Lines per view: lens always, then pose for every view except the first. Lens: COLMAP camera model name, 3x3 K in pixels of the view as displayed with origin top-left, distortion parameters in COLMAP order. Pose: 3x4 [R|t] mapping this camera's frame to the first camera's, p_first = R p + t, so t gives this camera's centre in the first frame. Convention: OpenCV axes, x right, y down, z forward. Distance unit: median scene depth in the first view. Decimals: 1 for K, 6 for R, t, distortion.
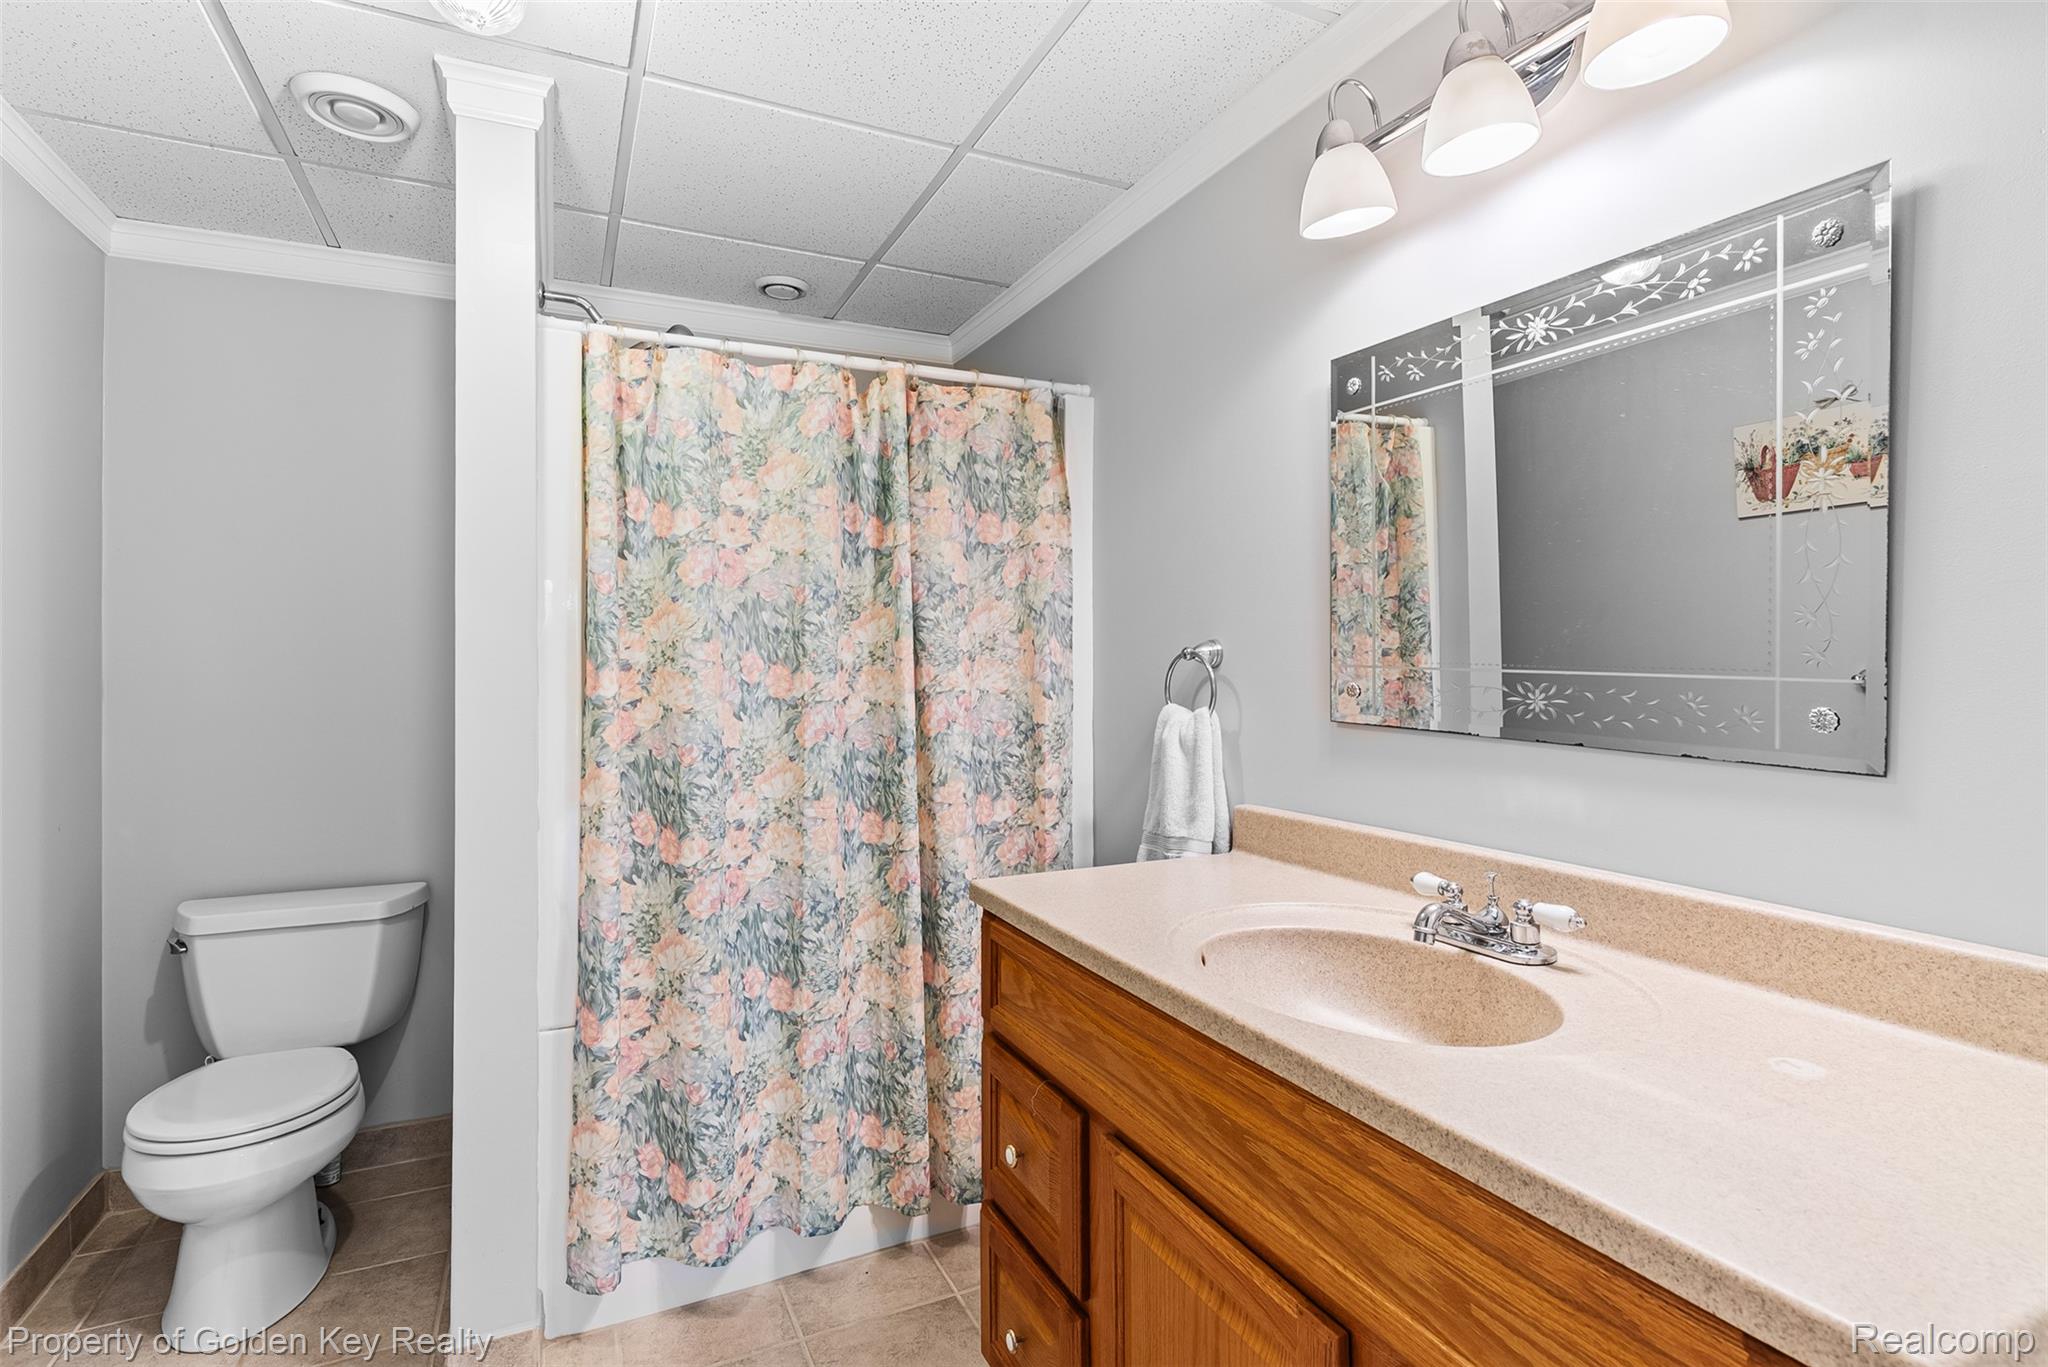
lens RADIAL K [[988.2, 0, 1023.0], [0, 988.2, 673.2], [0, 0, 1]] dist [0.001598, 0.000546]
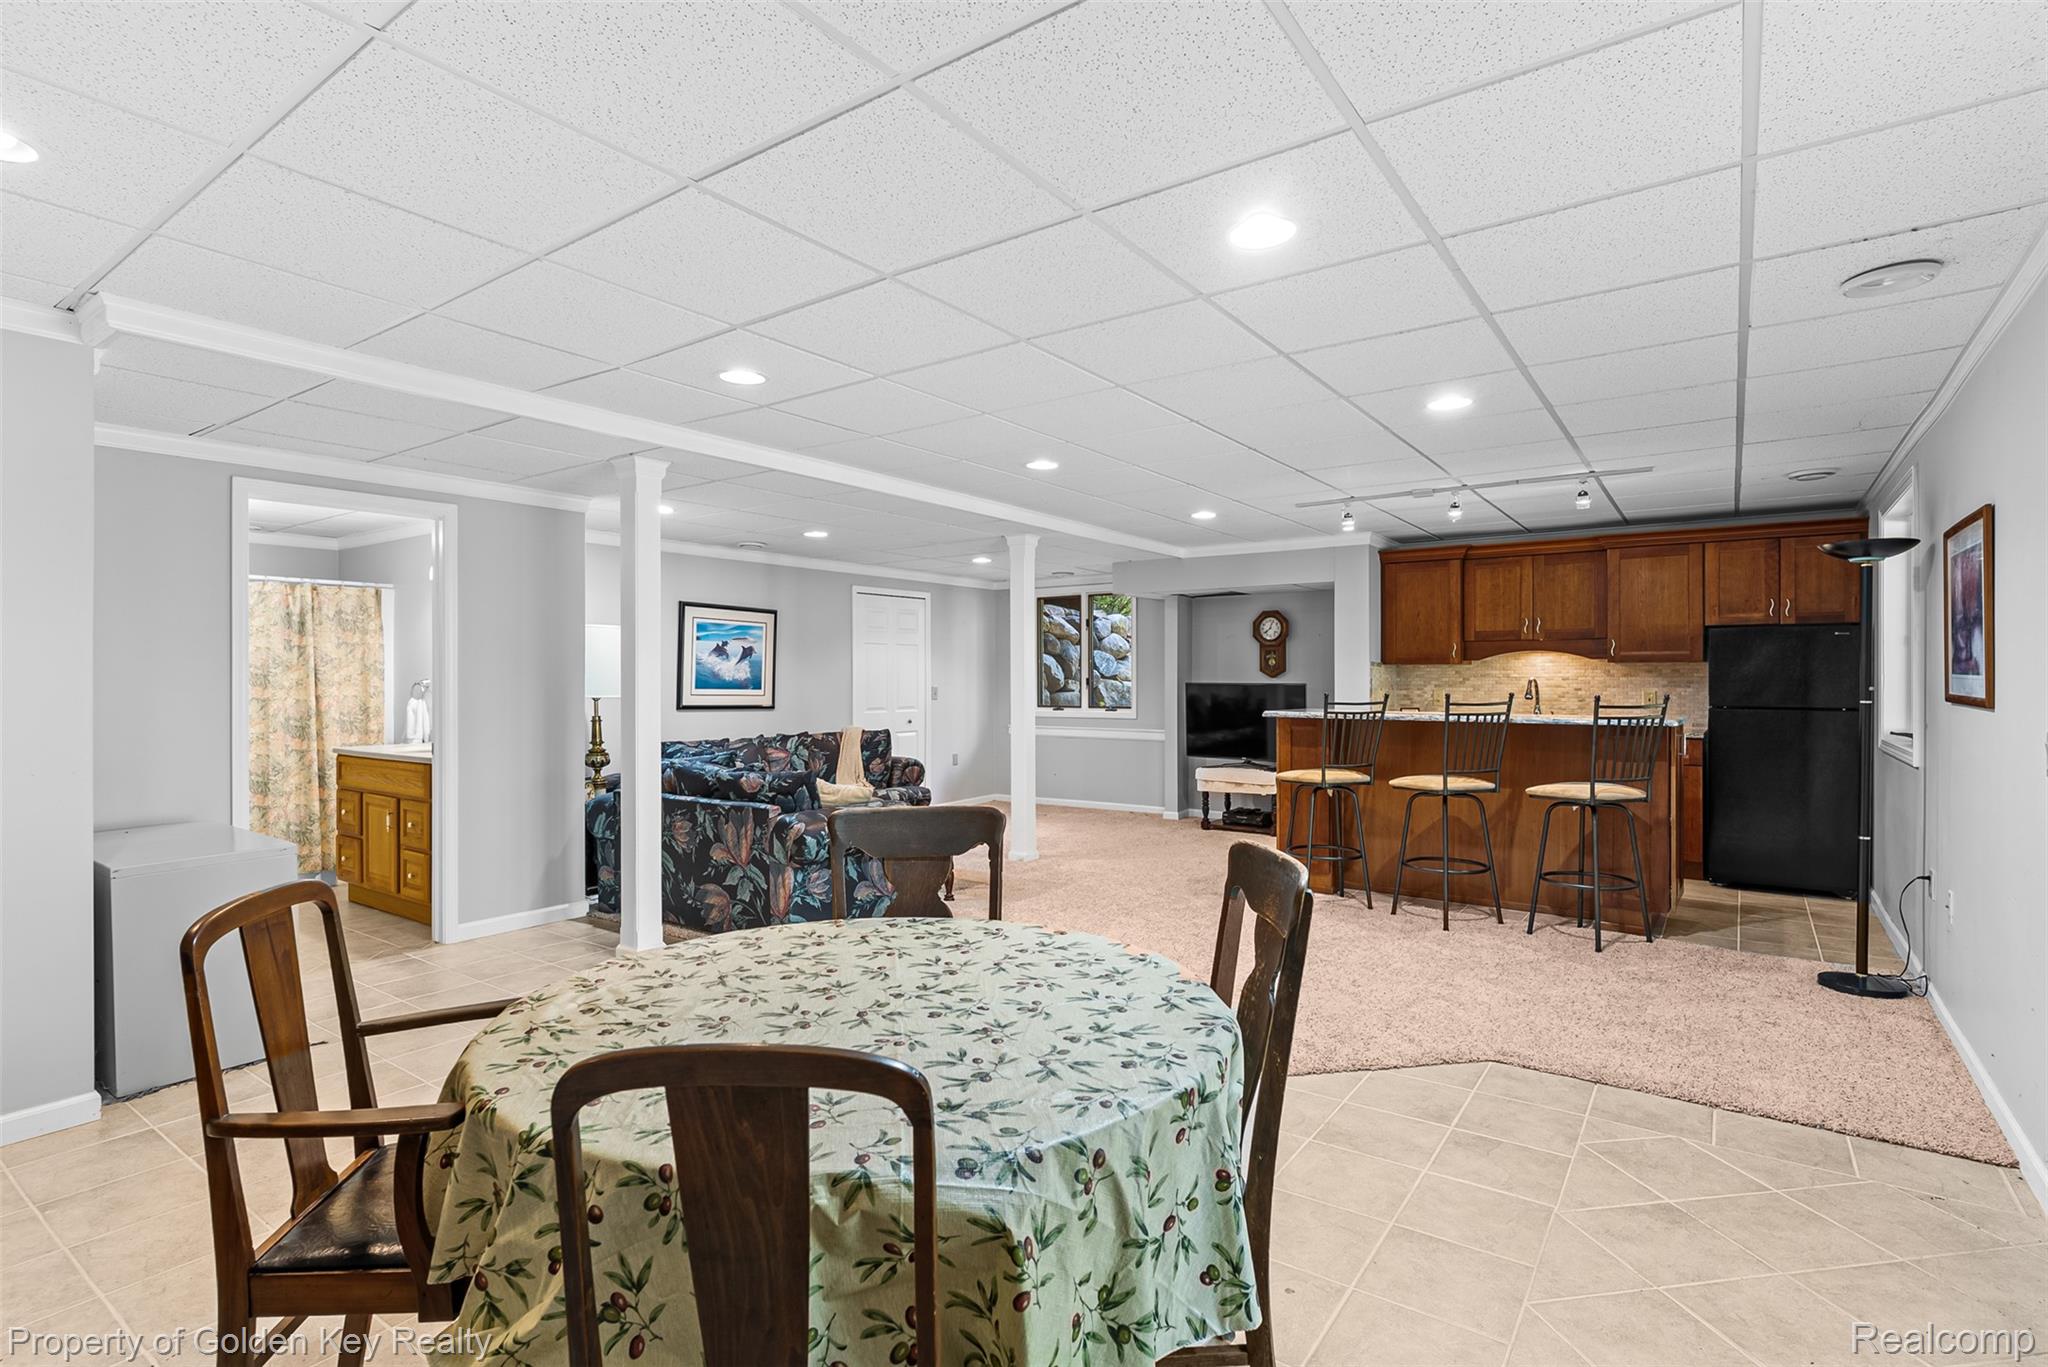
lens RADIAL K [[1023.6, 0, 1033.1], [0, 1023.6, 679.7], [0, 0, 1]] dist [0.000504, 0.000539]
pose [[0.878373, -0.001060, 0.477974, 0.299810], [0.004912, 0.999965, -0.006809, 0.002059], [-0.477950, 0.008329, 0.878348, -2.604835]]
